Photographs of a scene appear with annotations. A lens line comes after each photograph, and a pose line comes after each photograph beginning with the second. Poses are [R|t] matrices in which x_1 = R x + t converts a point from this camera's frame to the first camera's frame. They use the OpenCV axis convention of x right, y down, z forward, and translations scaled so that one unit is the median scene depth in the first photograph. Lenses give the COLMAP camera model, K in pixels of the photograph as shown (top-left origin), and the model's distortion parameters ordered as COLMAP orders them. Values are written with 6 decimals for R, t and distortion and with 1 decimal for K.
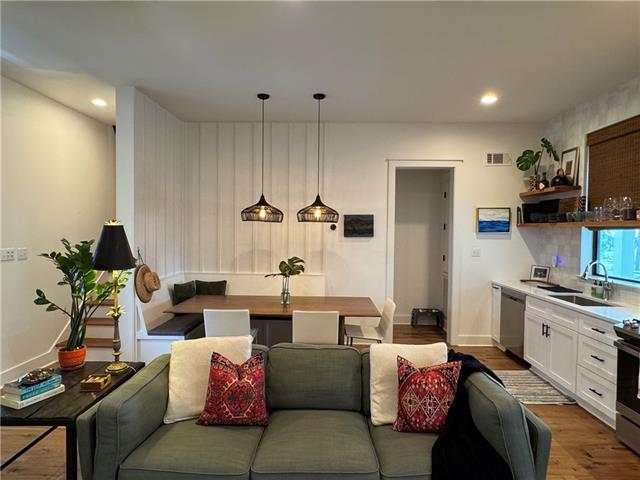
lens RADIAL K [[377.8, 0, 317.7], [0, 377.8, 240.1], [0, 0, 1]] dist [0.003975, 0.002219]
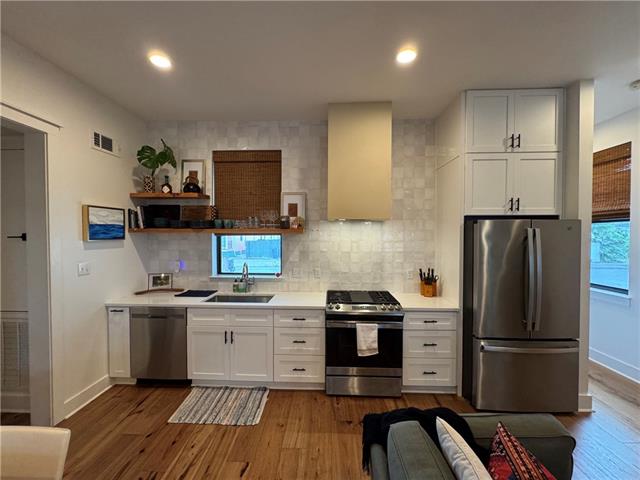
lens RADIAL K [[255.5, 0, 318.8], [0, 255.5, 239.6], [0, 0, 1]] dist [-0.002718, 0.000024]
pose [[0.004320, -0.032949, 0.999448, -0.054605], [0.024673, 0.999156, 0.032833, -0.031495], [-0.999686, 0.024517, 0.005129, 0.669487]]
